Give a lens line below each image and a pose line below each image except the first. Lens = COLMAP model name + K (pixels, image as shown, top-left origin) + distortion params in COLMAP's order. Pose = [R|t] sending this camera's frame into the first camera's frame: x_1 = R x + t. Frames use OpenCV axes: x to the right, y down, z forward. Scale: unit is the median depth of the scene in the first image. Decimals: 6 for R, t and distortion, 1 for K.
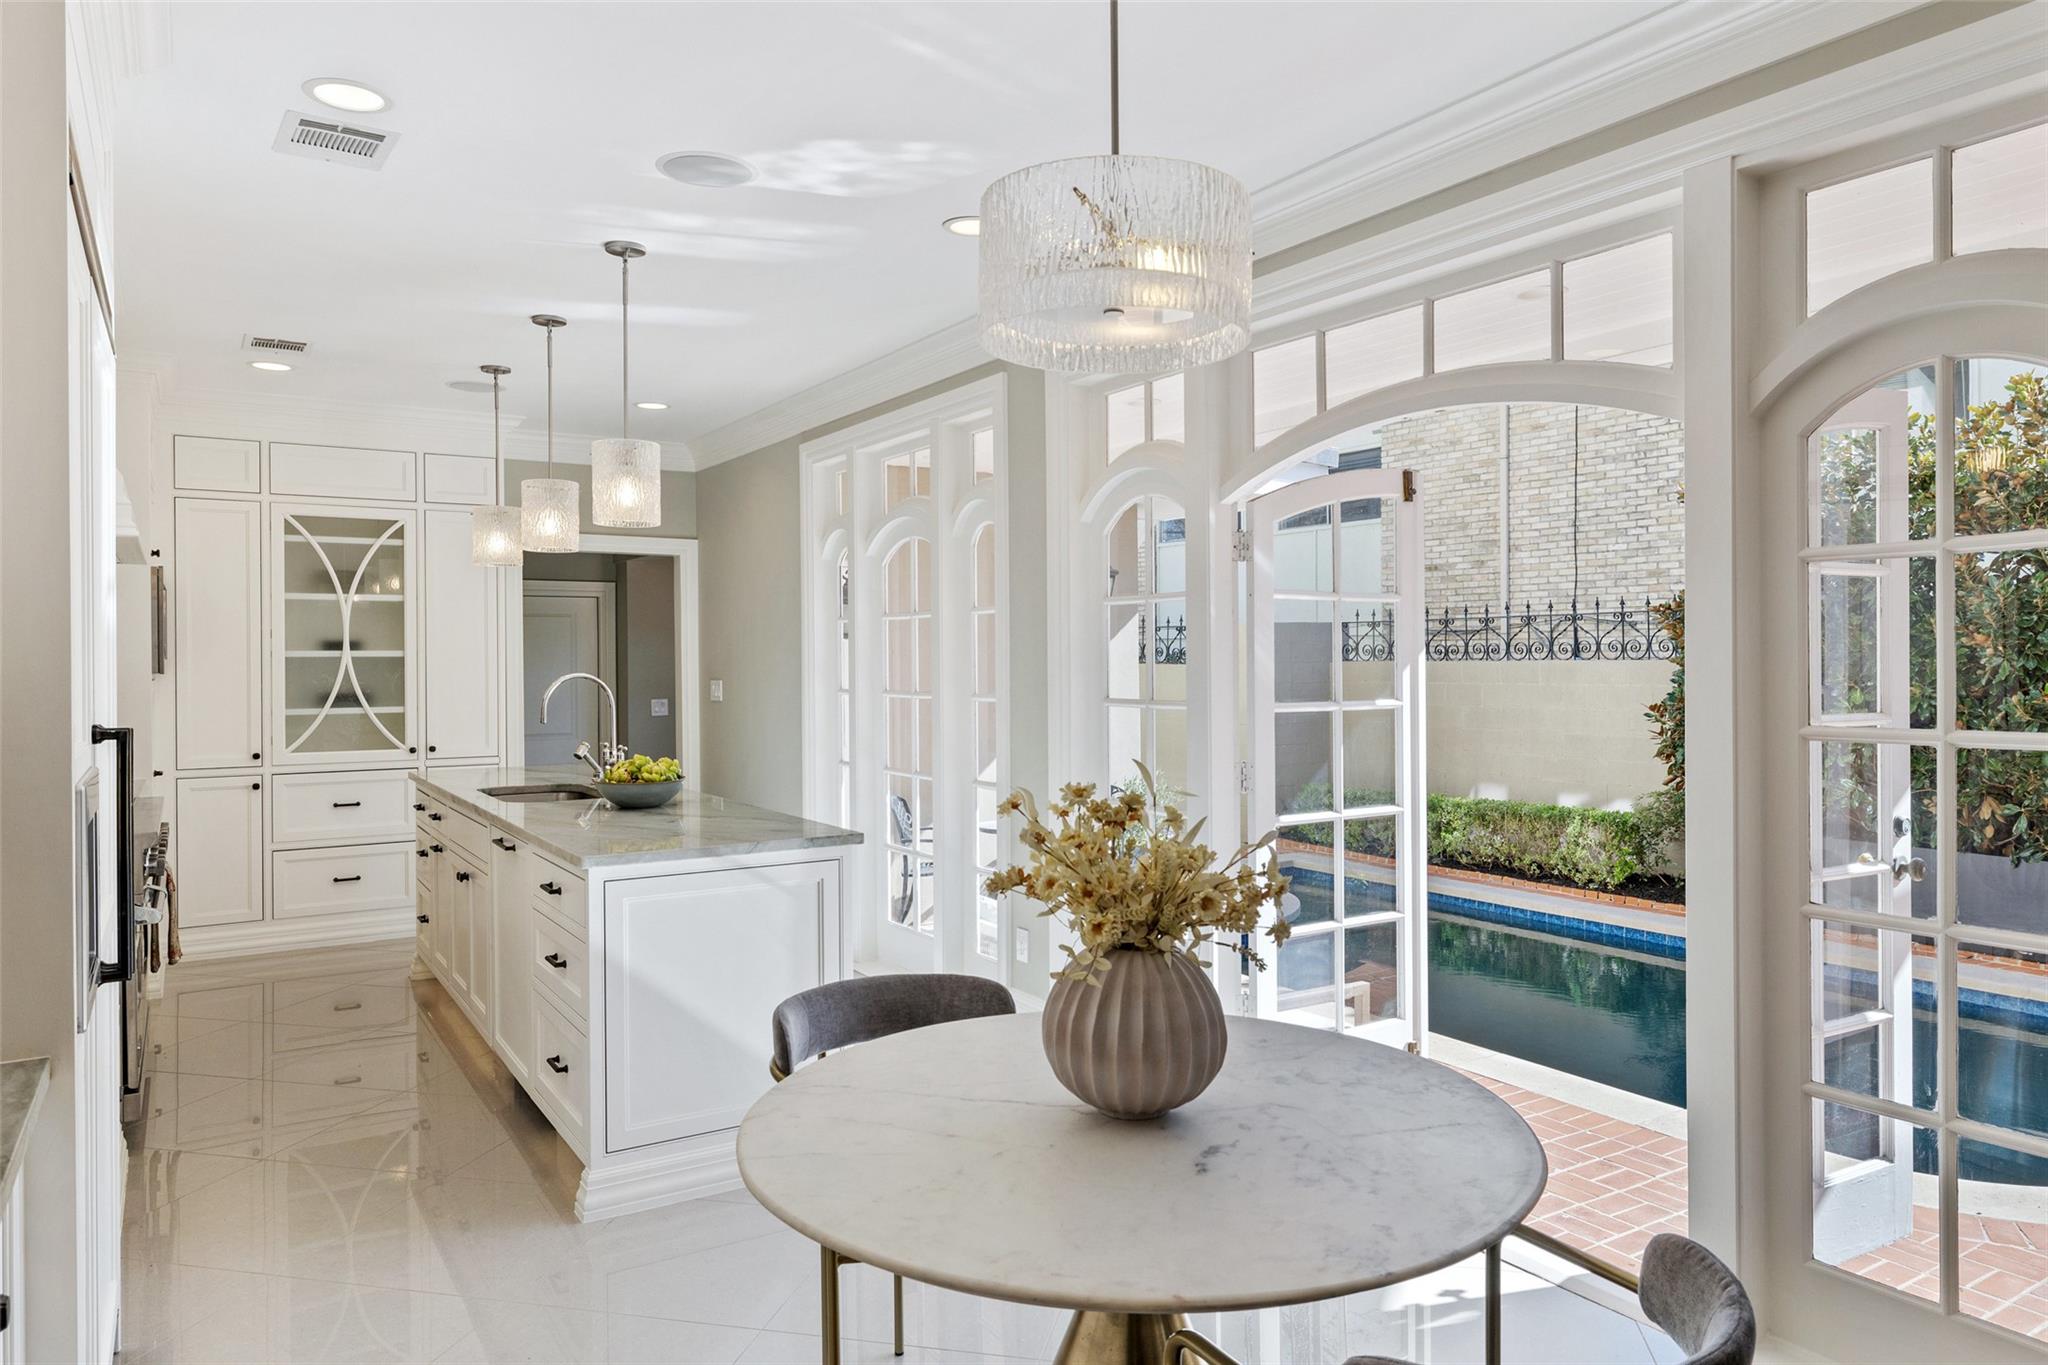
lens RADIAL K [[1312.3, 0, 1024.0], [0, 1312.3, 670.7], [0, 0, 1]] dist [-0.002646, -0.000130]
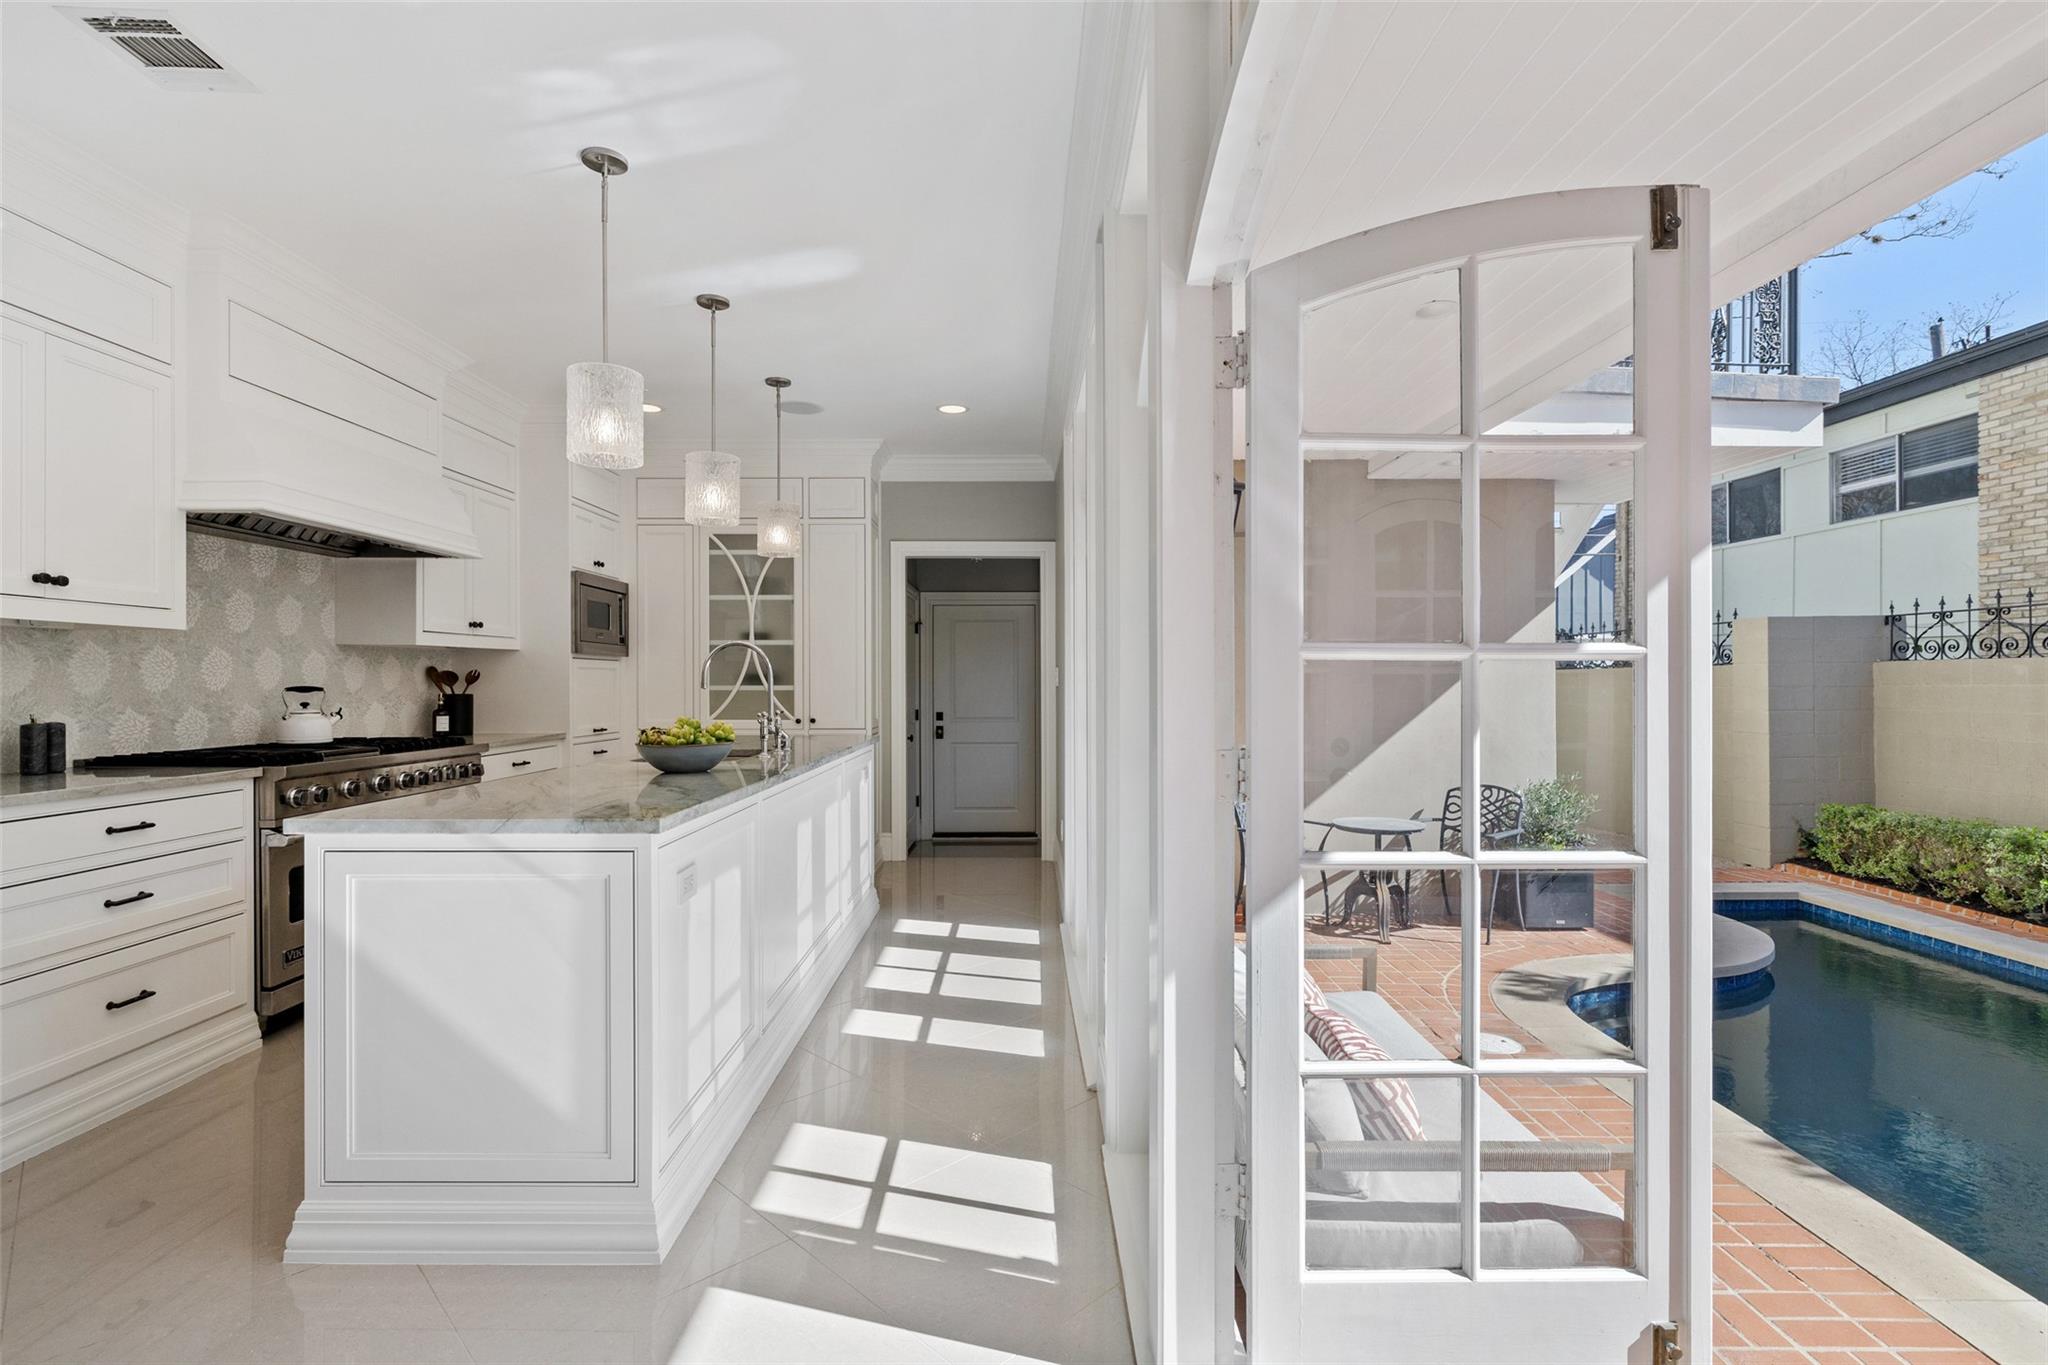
lens RADIAL K [[940.4, 0, 1021.8], [0, 940.4, 687.5], [0, 0, 1]] dist [0.000238, -0.000234]
pose [[0.843710, 0.007241, -0.536750, 0.187224], [-0.007994, 0.999968, 0.000924, 0.027332], [0.536739, 0.003511, 0.843741, 0.377932]]
